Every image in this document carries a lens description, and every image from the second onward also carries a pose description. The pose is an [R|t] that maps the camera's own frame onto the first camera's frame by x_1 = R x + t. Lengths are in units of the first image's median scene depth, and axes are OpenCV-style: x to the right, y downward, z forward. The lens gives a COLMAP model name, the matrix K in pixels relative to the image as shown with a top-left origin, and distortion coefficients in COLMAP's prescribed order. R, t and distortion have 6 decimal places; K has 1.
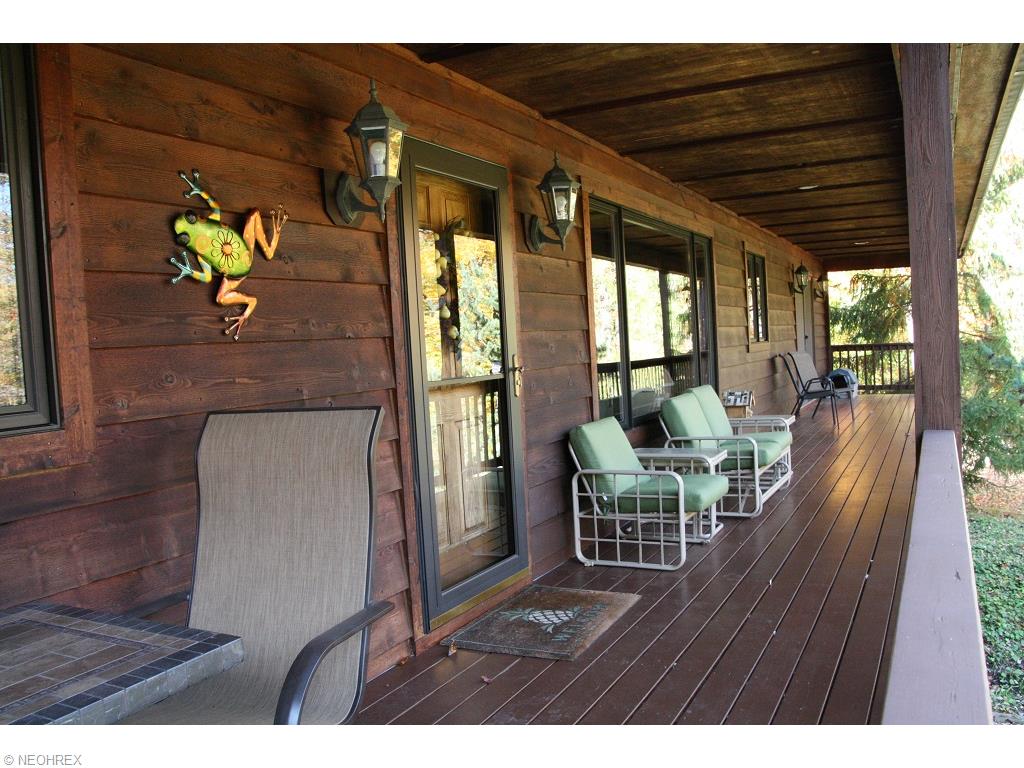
lens RADIAL K [[860.6, 0, 508.7], [0, 860.6, 384.8], [0, 0, 1]] dist [-0.012509, -0.000308]
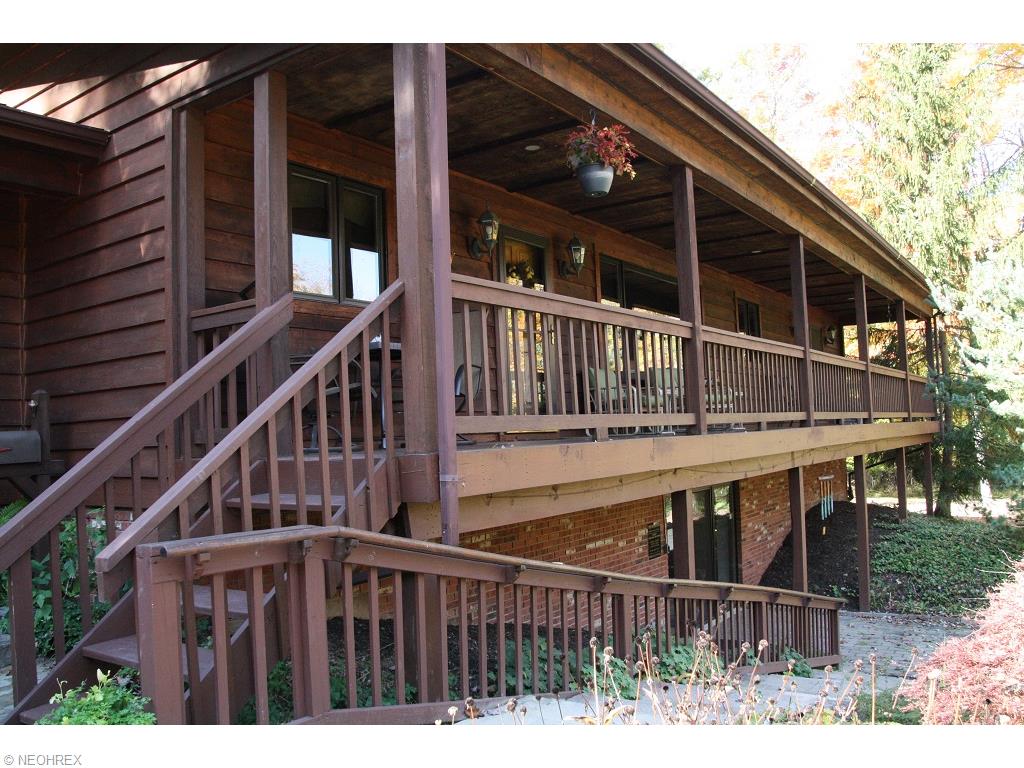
lens RADIAL K [[860.6, 0, 513.4], [0, 860.6, 383.7], [0, 0, 1]] dist [-0.012509, -0.000308]
pose [[0.992615, -0.002002, -0.121290, 0.163071], [-0.010731, 0.994495, -0.104236, 0.319762], [0.120831, 0.104768, 0.987129, -1.042773]]
